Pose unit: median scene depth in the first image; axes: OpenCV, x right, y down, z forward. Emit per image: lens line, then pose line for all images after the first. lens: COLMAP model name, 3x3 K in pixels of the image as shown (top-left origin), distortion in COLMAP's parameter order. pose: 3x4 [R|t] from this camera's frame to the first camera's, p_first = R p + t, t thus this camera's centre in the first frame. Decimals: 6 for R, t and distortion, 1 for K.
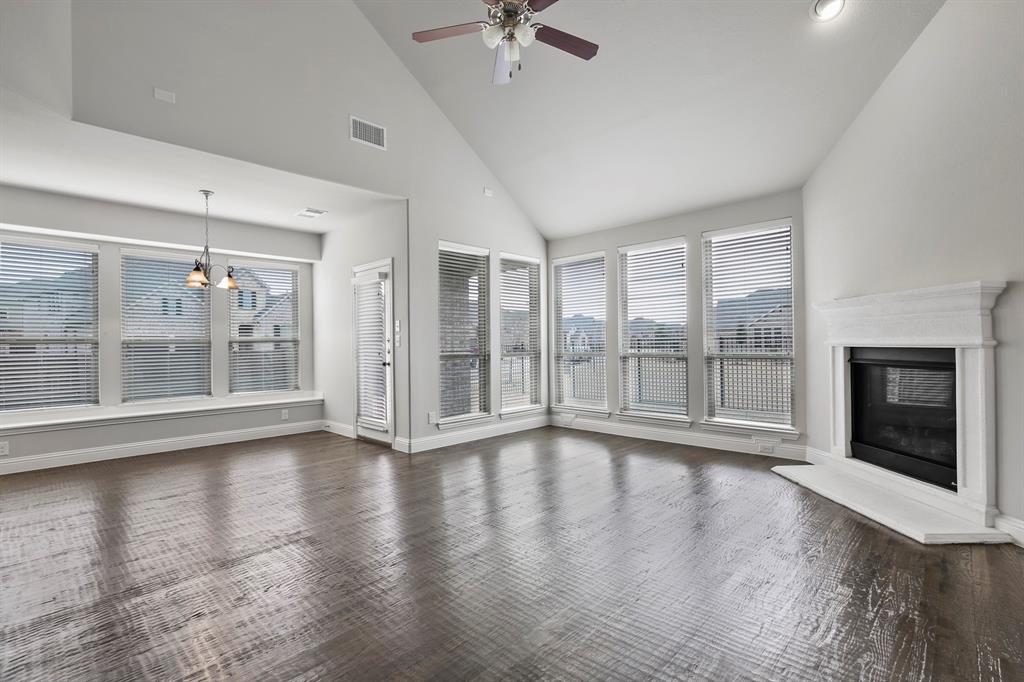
lens RADIAL K [[468.0, 0, 521.3], [0, 468.0, 343.2], [0, 0, 1]] dist [-0.011551, 0.002546]
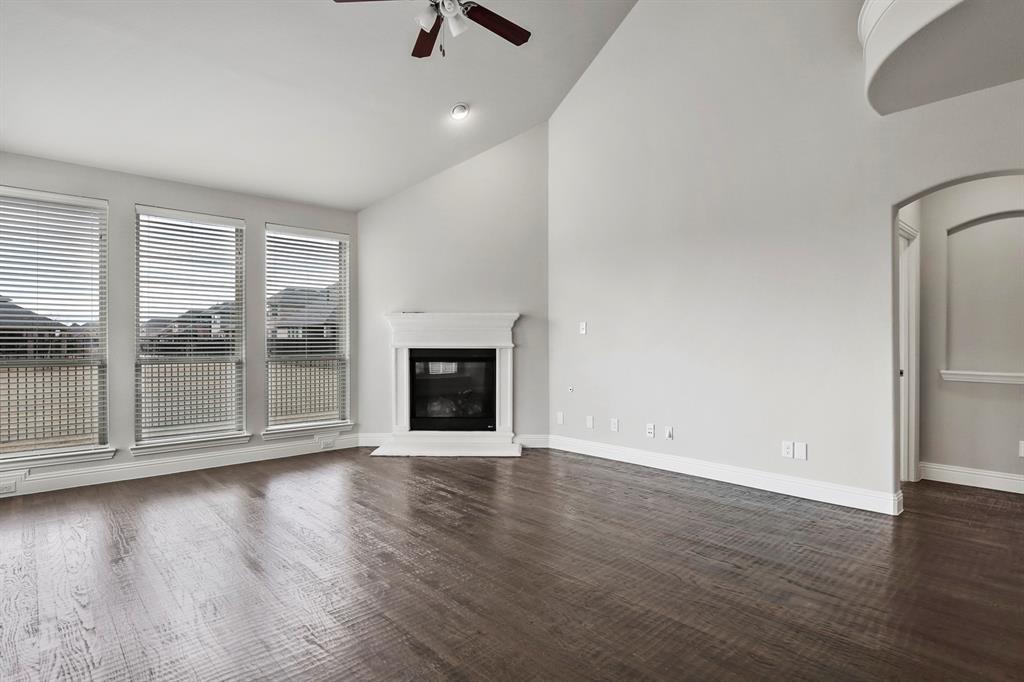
lens RADIAL K [[538.5, 0, 515.7], [0, 538.5, 345.8], [0, 0, 1]] dist [0.003376, 0.000239]
pose [[0.062186, 0.004813, 0.998053, -0.701988], [-0.002333, 0.999986, -0.004677, 0.005429], [-0.998062, -0.002038, 0.062197, 0.507896]]
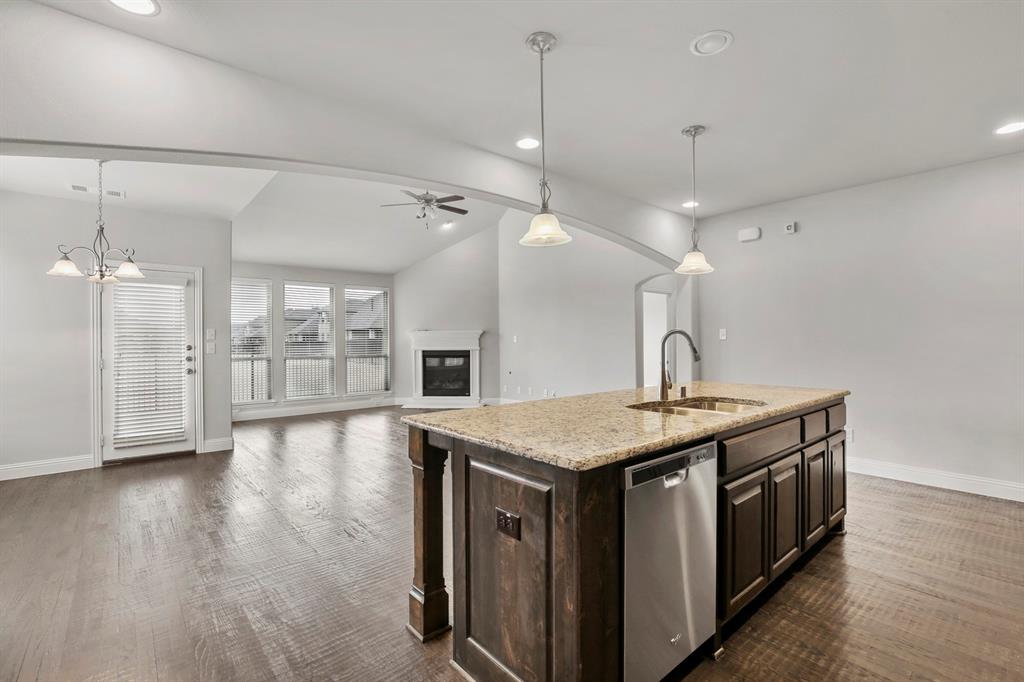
lens RADIAL K [[468.0, 0, 512.3], [0, 468.0, 341.5], [0, 0, 1]] dist [-0.011551, 0.002546]
pose [[0.108093, 0.011700, 0.994072, -1.404755], [0.003540, 0.999920, -0.012153, -0.005993], [-0.994134, 0.004833, 0.108043, 0.234107]]
